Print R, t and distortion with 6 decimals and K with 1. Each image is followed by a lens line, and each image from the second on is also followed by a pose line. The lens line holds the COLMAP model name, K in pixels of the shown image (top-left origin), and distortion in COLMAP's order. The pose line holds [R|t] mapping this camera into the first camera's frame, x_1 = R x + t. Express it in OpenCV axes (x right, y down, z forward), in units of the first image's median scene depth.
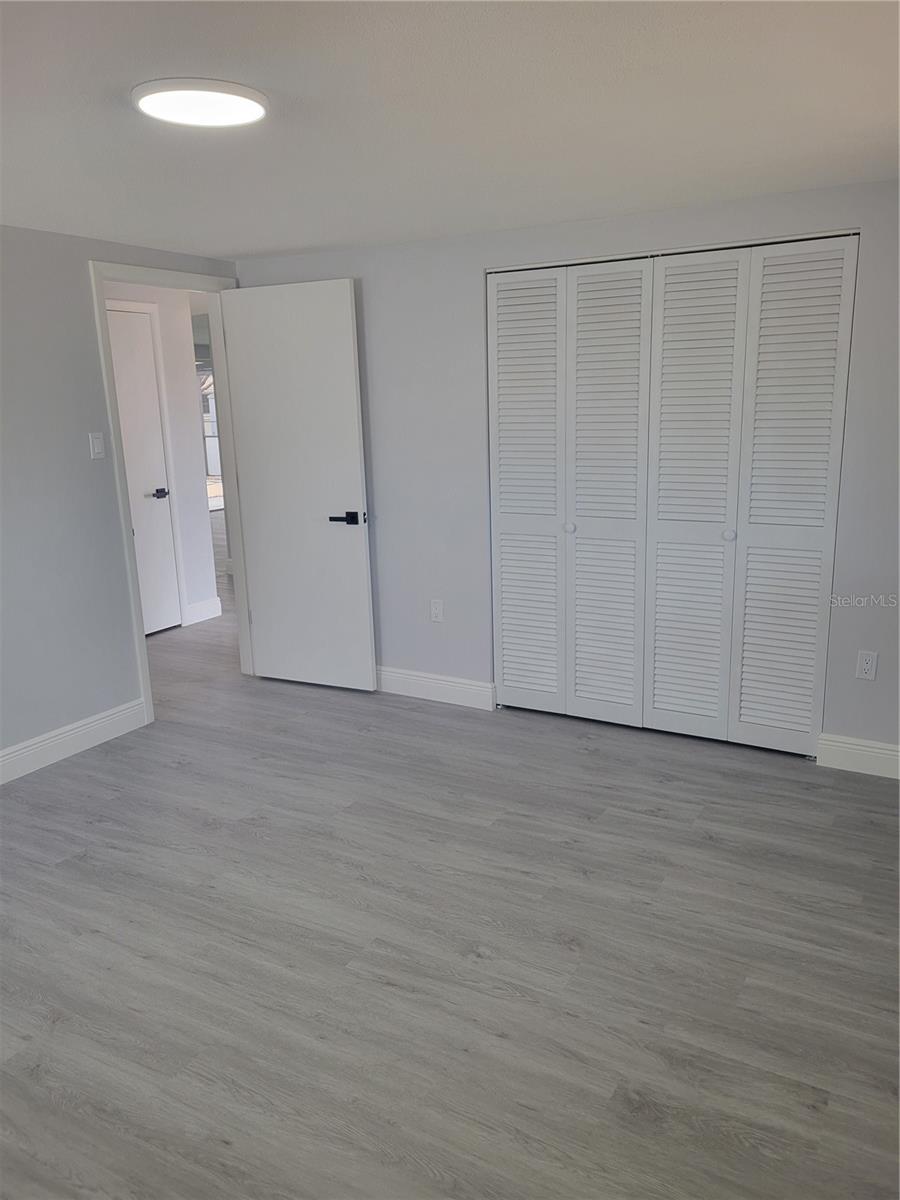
lens RADIAL K [[907.3, 0, 448.6], [0, 907.3, 612.7], [0, 0, 1]] dist [0.054250, -0.027095]
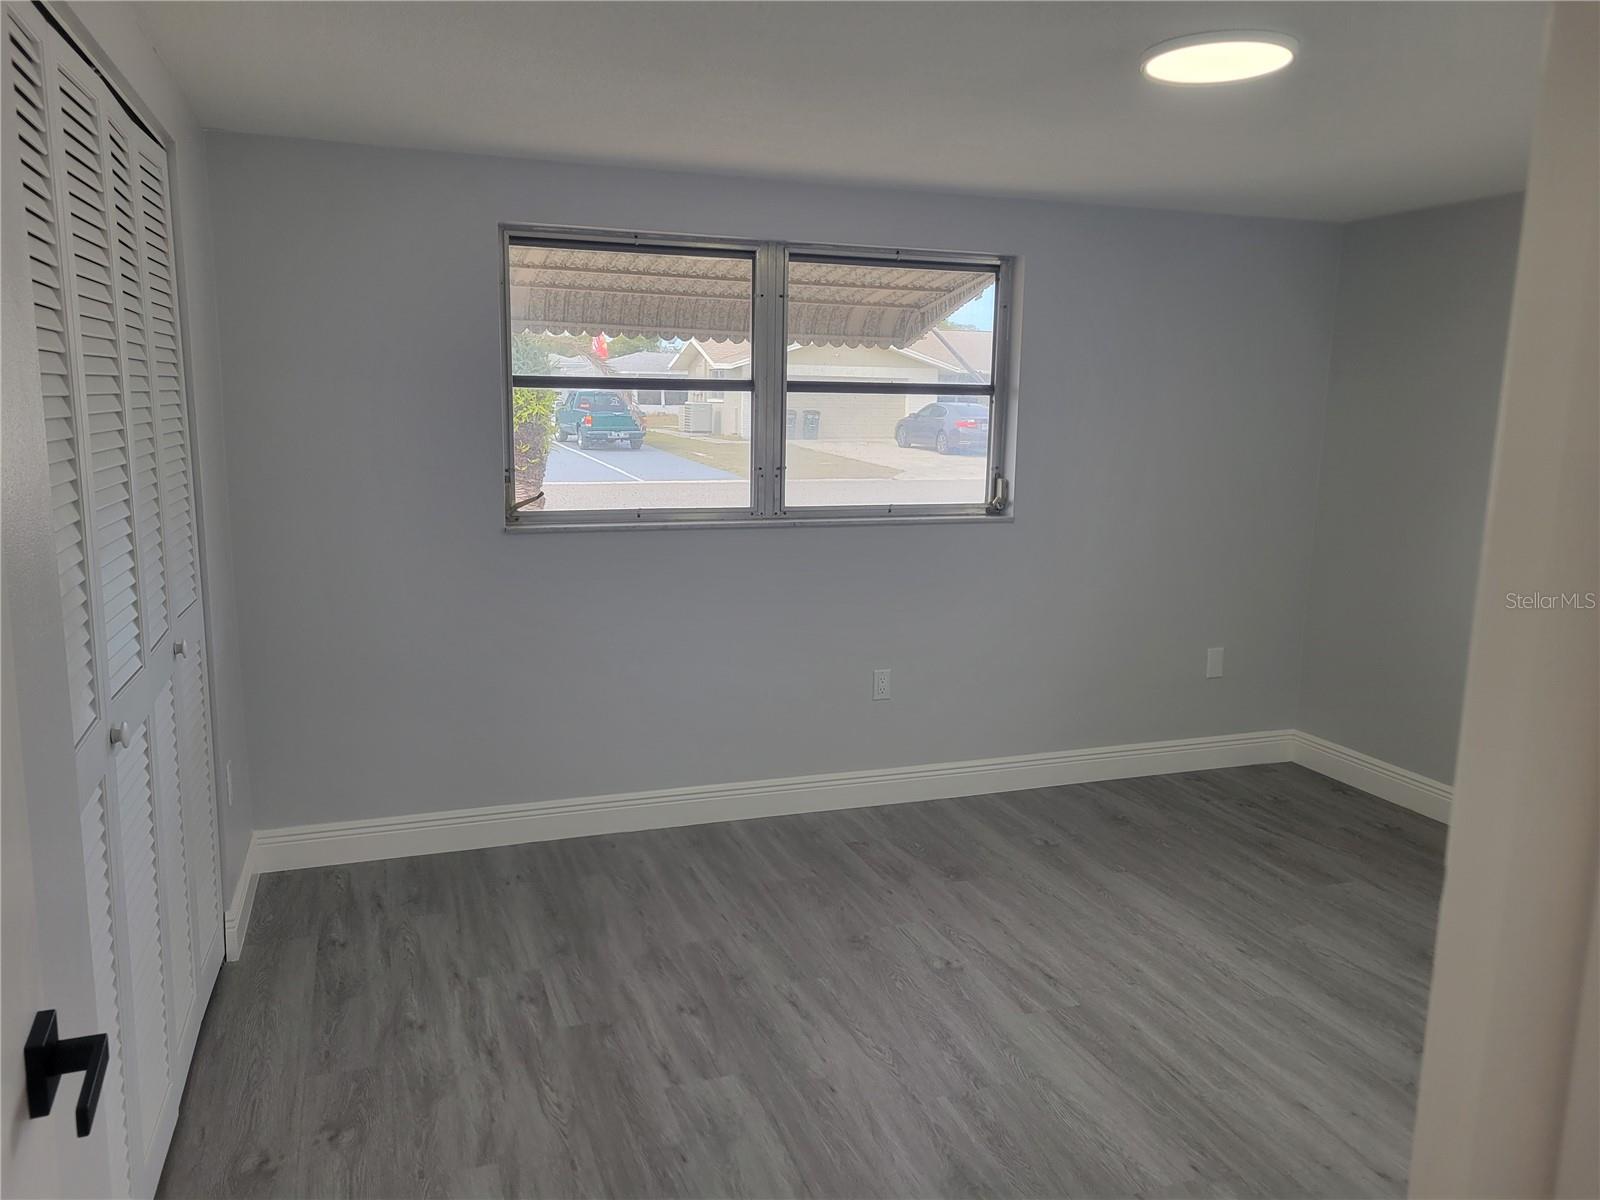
lens RADIAL K [[1209.8, 0, 800.0], [0, 1209.8, 600.0], [0, 0, 1]] dist [0.054250, -0.027095]
pose [[-0.761269, -0.094479, 0.641517, -0.615208], [0.157670, 0.932666, 0.324461, -0.411045], [-0.628975, 0.348150, -0.695113, 1.797288]]
